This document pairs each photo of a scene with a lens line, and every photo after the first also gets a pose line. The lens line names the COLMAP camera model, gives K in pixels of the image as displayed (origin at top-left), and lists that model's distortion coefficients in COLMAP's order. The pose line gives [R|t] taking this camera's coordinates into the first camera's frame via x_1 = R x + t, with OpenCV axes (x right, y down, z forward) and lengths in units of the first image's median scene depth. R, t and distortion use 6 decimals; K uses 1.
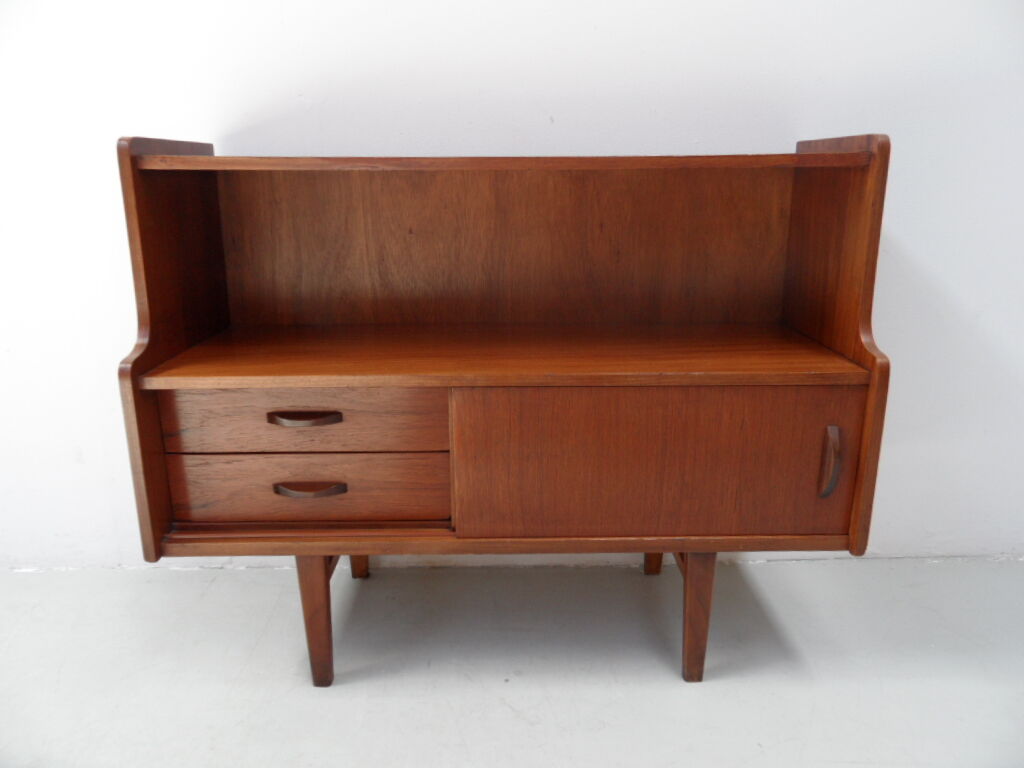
lens RADIAL K [[743.7, 0, 510.3], [0, 743.7, 384.0], [0, 0, 1]] dist [-0.025726, 0.015438]
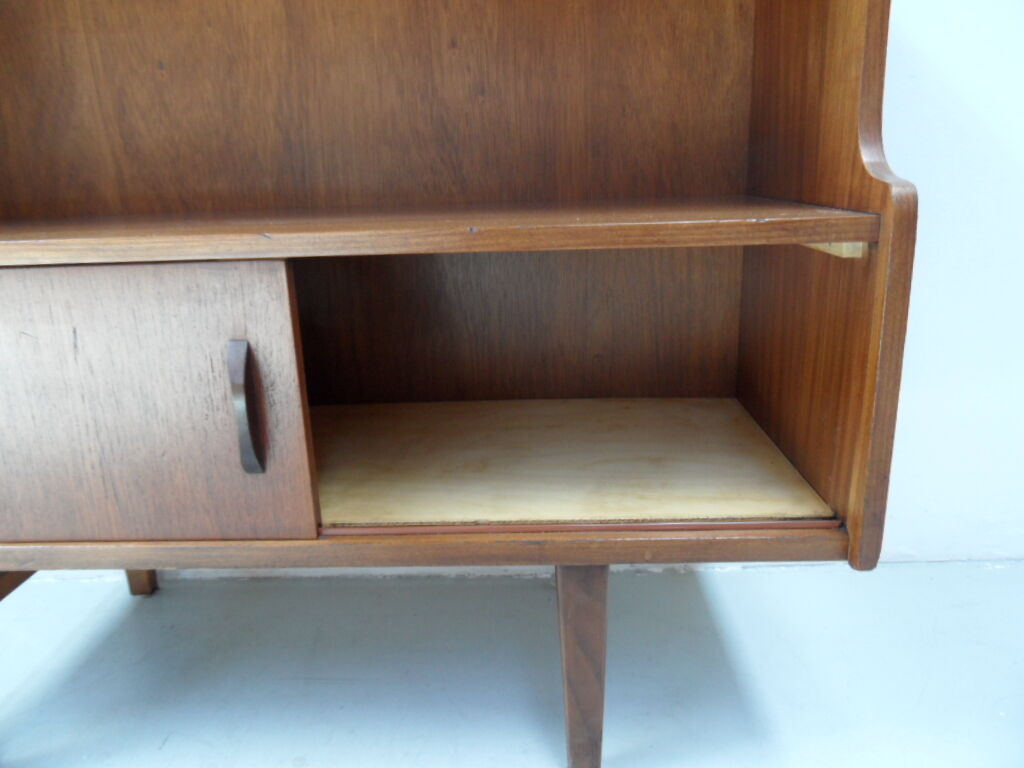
lens RADIAL K [[743.7, 0, 511.7], [0, 743.7, 380.4], [0, 0, 1]] dist [-0.025726, 0.015438]
pose [[0.998893, -0.015614, -0.044384, 0.197760], [0.015935, 0.999849, 0.006882, 0.070610], [0.044270, -0.007581, 0.998991, 0.372116]]
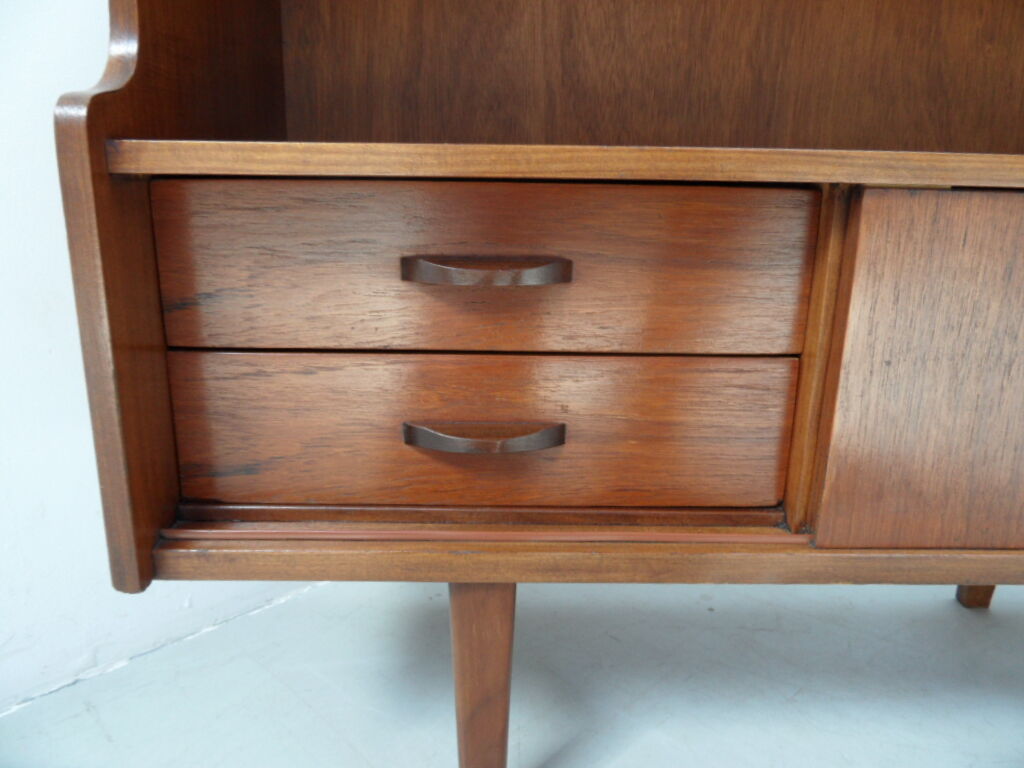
lens RADIAL K [[743.7, 0, 511.4], [0, 743.7, 381.9], [0, 0, 1]] dist [-0.025726, 0.015438]
pose [[0.999747, 0.020473, 0.009266, -0.219659], [-0.020444, 0.999786, -0.003163, 0.093524], [-0.009329, 0.002973, 0.999952, 0.462105]]
